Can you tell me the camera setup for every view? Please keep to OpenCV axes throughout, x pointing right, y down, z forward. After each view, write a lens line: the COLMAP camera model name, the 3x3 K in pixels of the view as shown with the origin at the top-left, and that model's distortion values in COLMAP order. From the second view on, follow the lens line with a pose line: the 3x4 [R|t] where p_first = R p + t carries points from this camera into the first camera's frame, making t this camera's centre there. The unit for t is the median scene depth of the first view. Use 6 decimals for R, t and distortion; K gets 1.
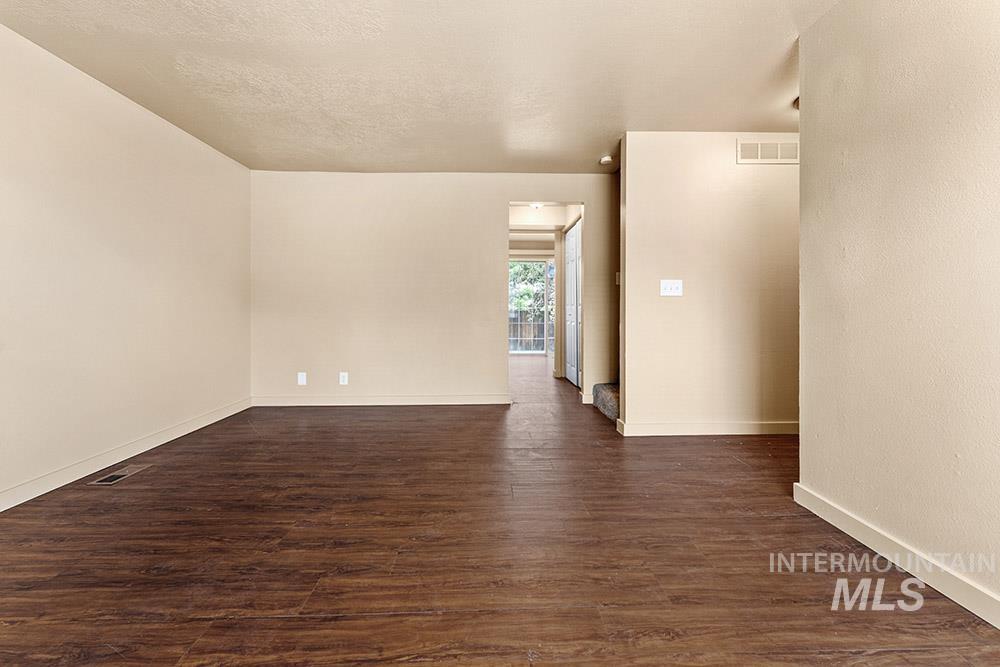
lens RADIAL K [[408.9, 0, 496.2], [0, 408.9, 321.7], [0, 0, 1]] dist [-0.001167, -0.000258]
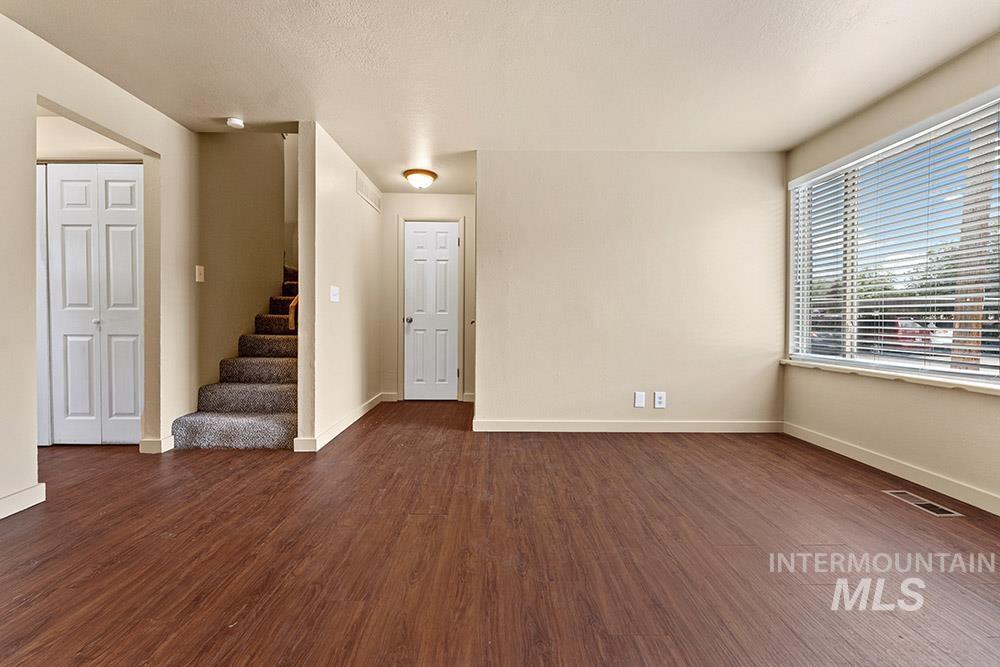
lens RADIAL K [[408.9, 0, 496.2], [0, 408.9, 321.7], [0, 0, 1]] dist [-0.001167, -0.000258]
pose [[0.021770, -0.014826, 0.999653, -0.921679], [0.024615, 0.999595, 0.014289, -0.023487], [-0.999460, 0.024296, 0.022126, 0.875901]]
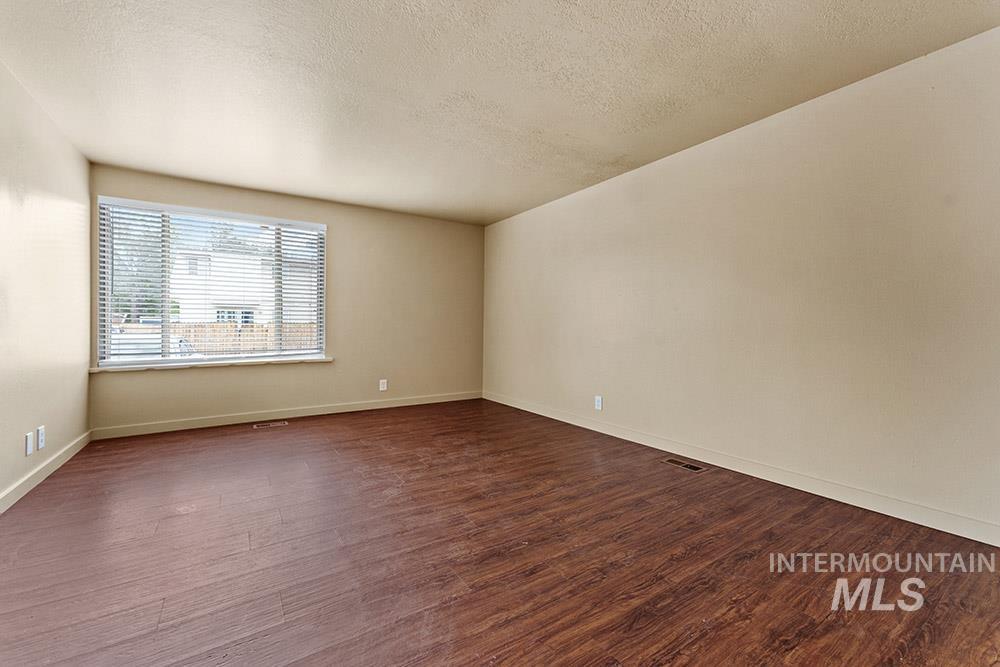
lens RADIAL K [[408.9, 0, 496.2], [0, 408.9, 321.7], [0, 0, 1]] dist [-0.001167, -0.000258]
pose [[-0.852133, -0.009533, -0.523238, 0.228488], [-0.020482, 0.999676, 0.015143, -0.066962], [0.522924, 0.023621, -0.852052, 2.038846]]
